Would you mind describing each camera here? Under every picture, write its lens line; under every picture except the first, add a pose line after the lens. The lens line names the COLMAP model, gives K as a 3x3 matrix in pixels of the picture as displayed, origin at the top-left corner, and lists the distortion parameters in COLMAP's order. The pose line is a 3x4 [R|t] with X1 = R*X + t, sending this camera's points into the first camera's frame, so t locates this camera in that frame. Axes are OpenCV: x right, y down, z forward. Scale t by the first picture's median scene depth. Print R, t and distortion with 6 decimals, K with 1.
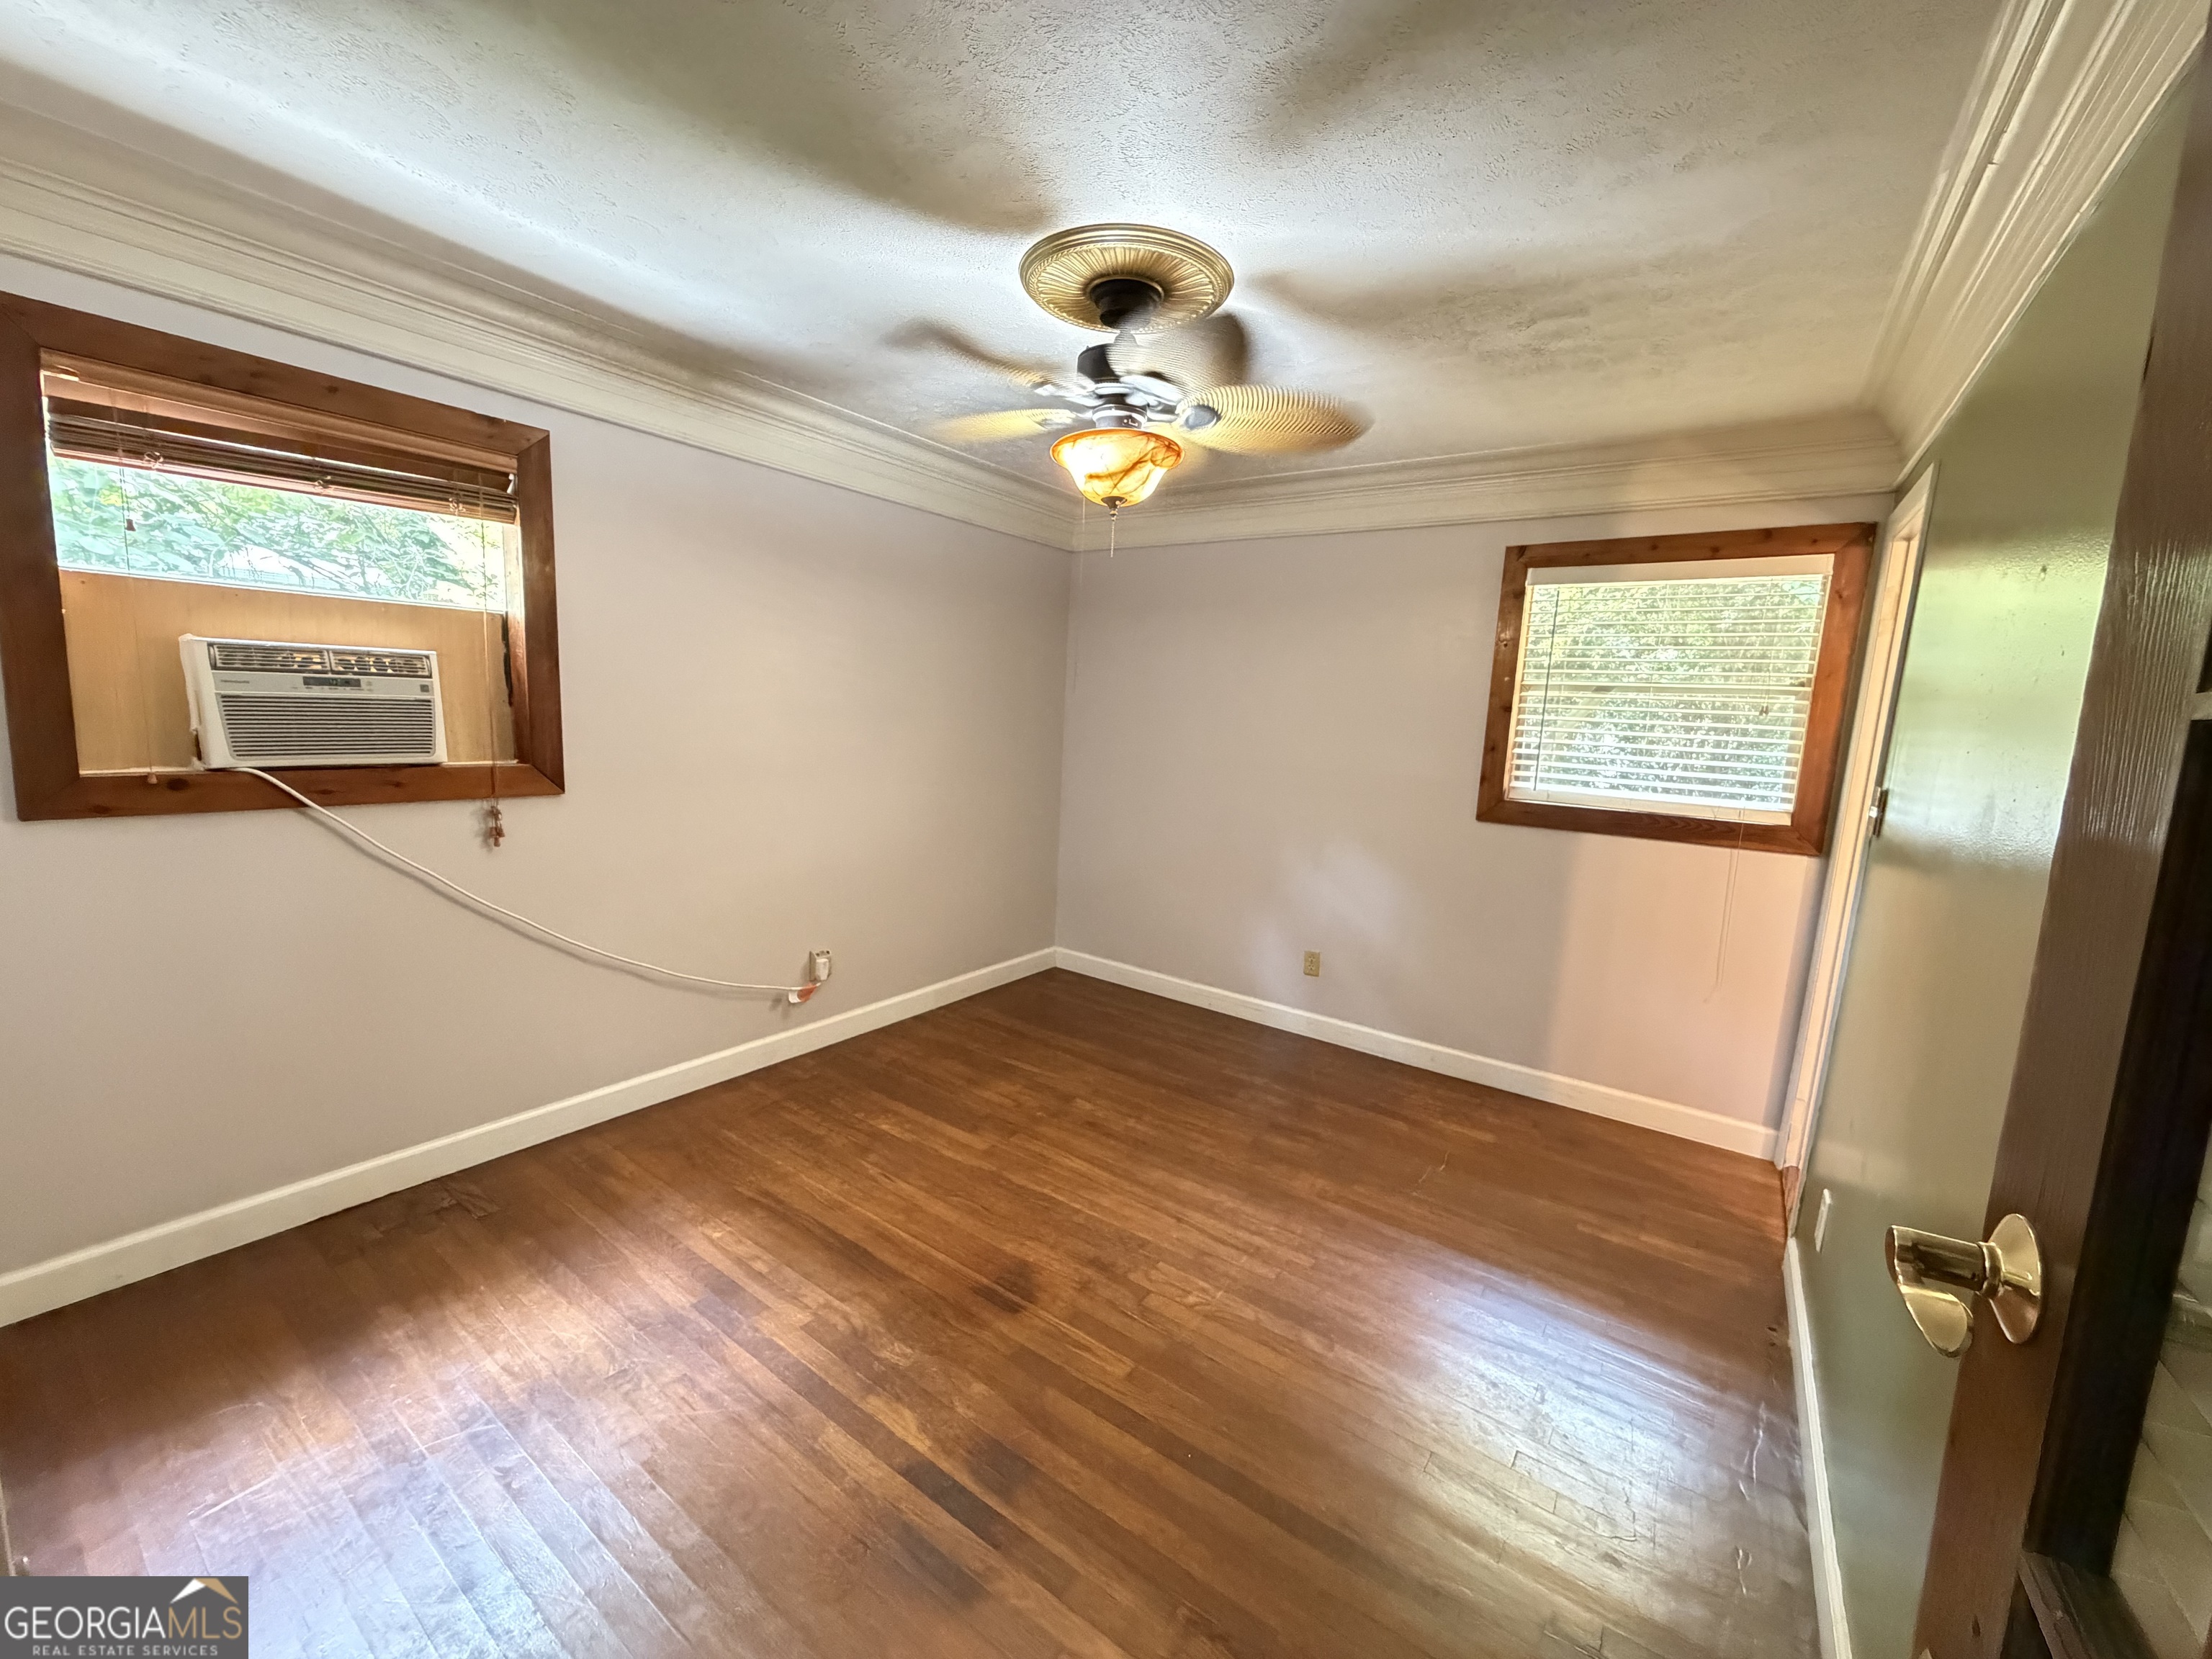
lens RADIAL K [[880.6, 0, 1105.5], [0, 880.6, 827.2], [0, 0, 1]] dist [-0.000032, 0.000094]
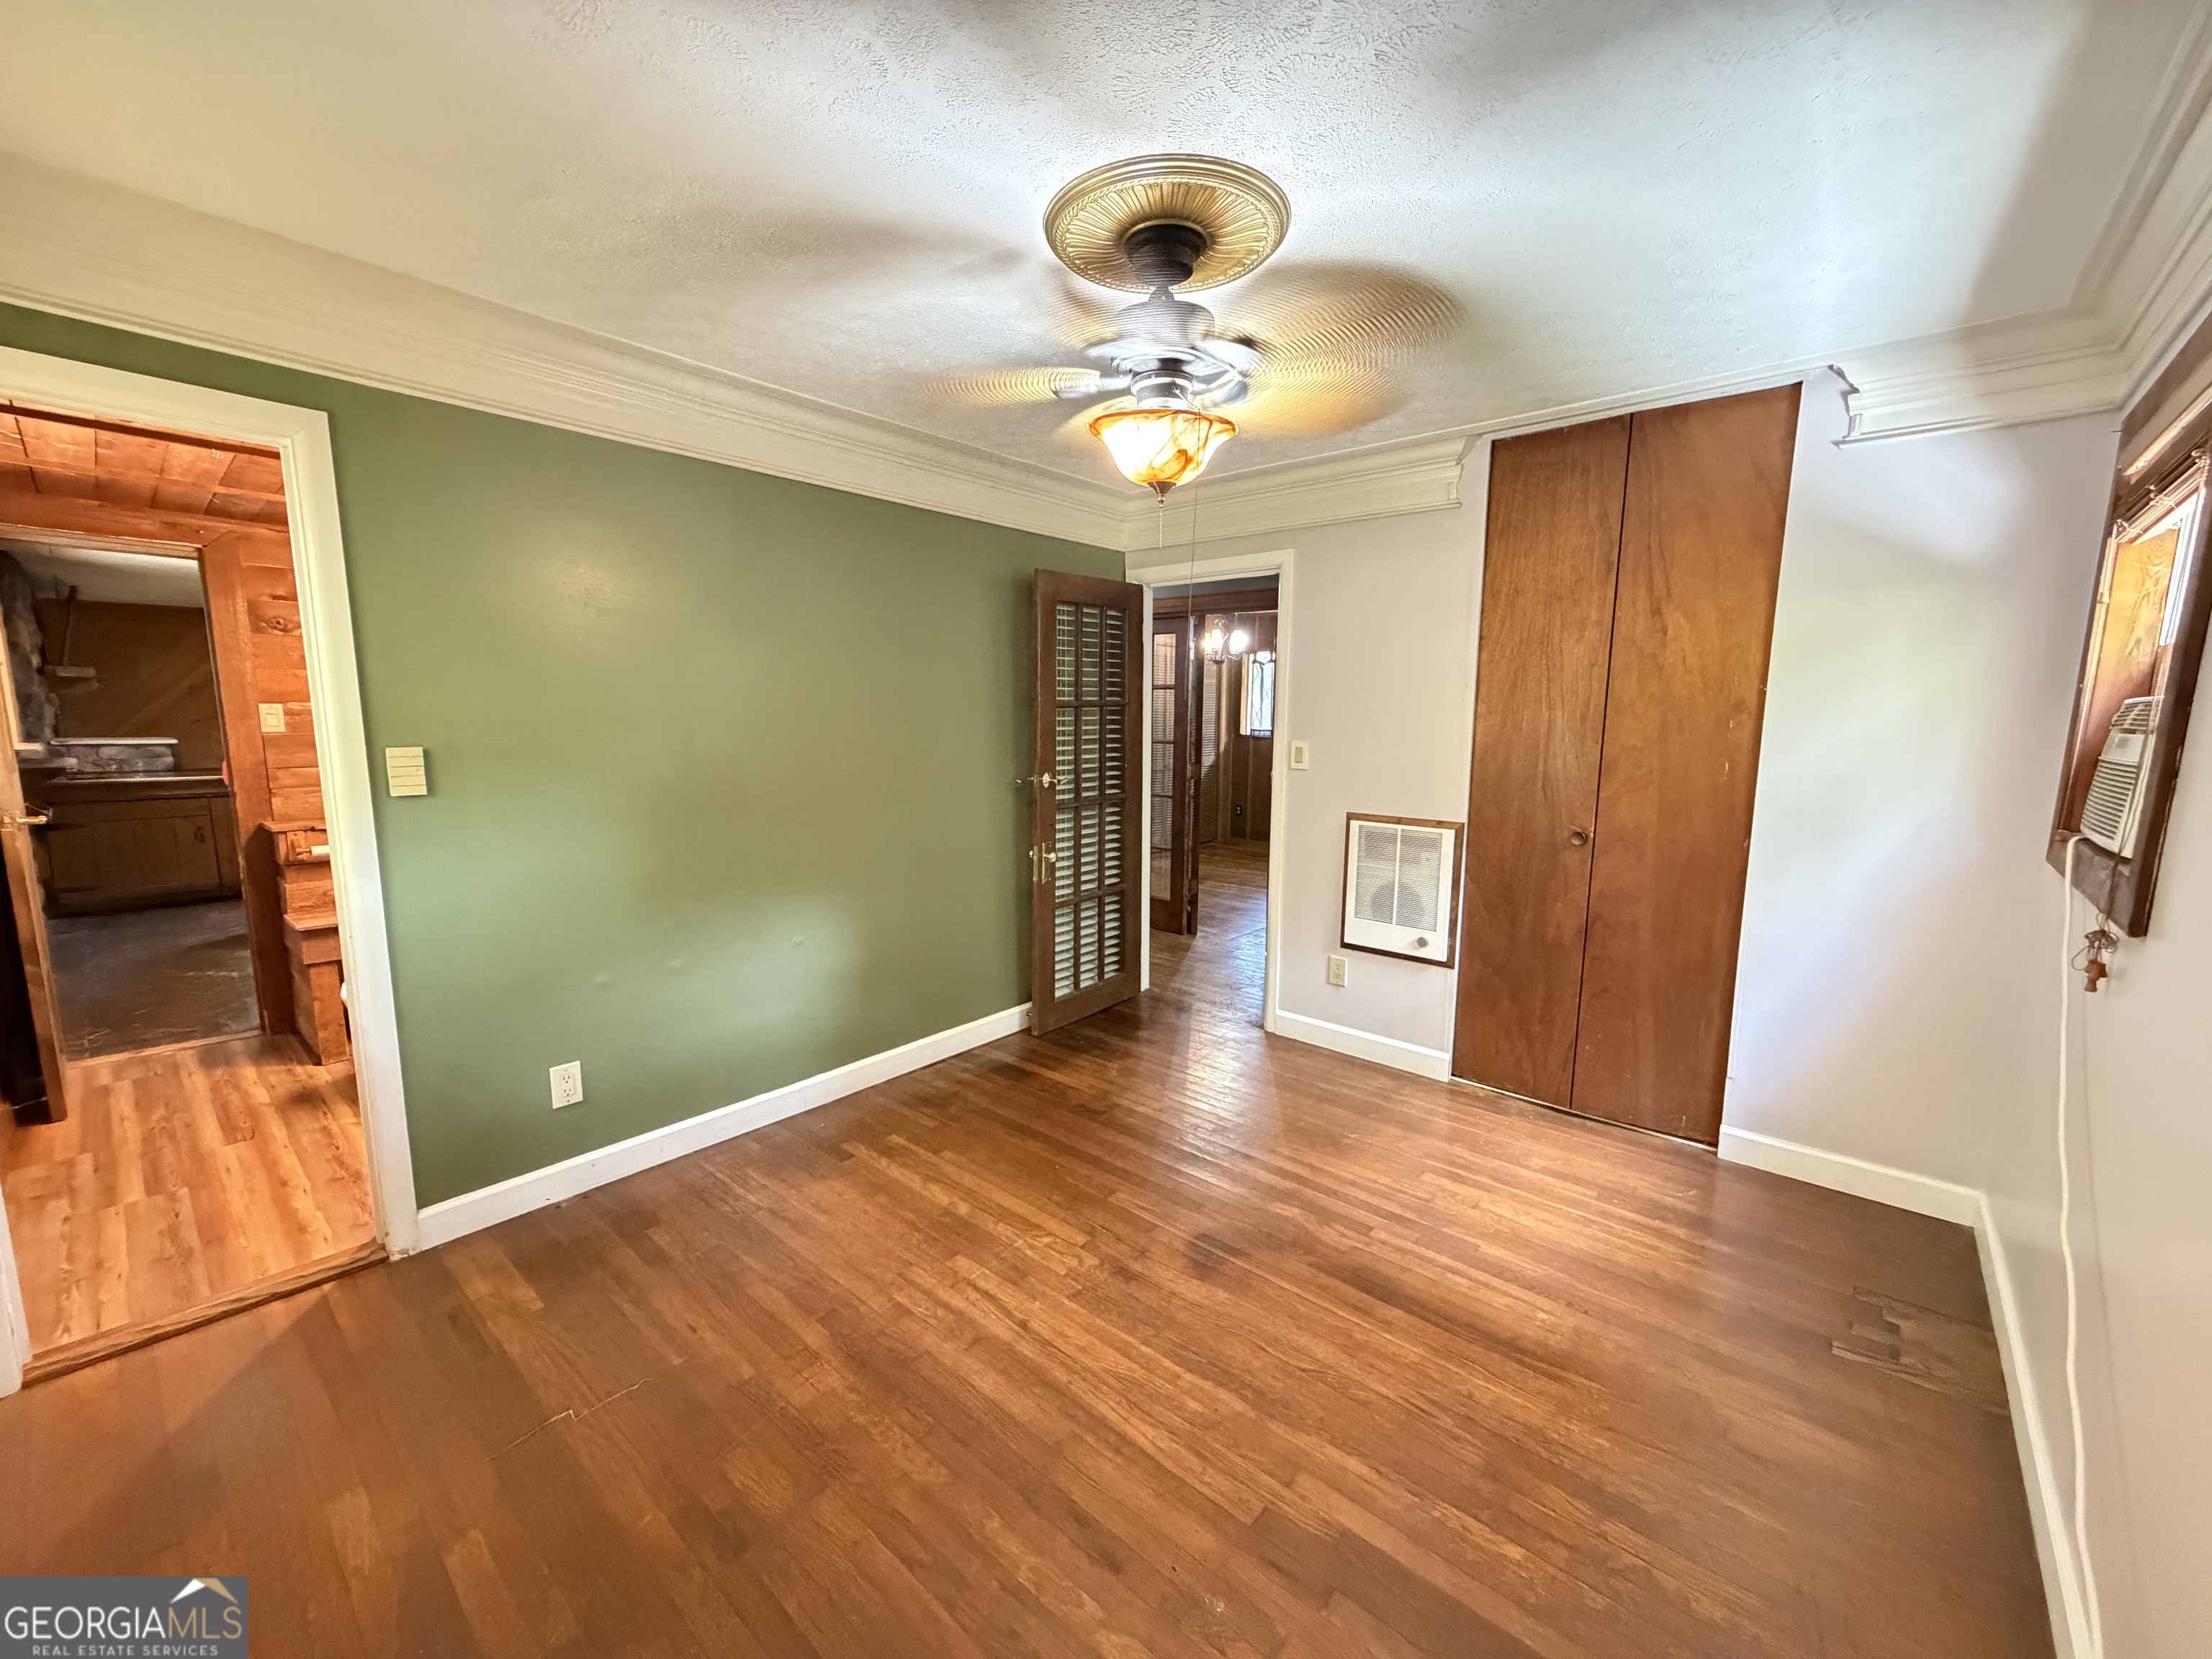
lens RADIAL K [[880.6, 0, 1106.2], [0, 880.6, 834.8], [0, 0, 1]] dist [-0.000032, 0.000094]
pose [[-0.993571, -0.070355, 0.088696, -0.034848], [-0.042163, 0.957051, 0.286838, -0.237590], [-0.105067, 0.281254, -0.953864, 1.652986]]
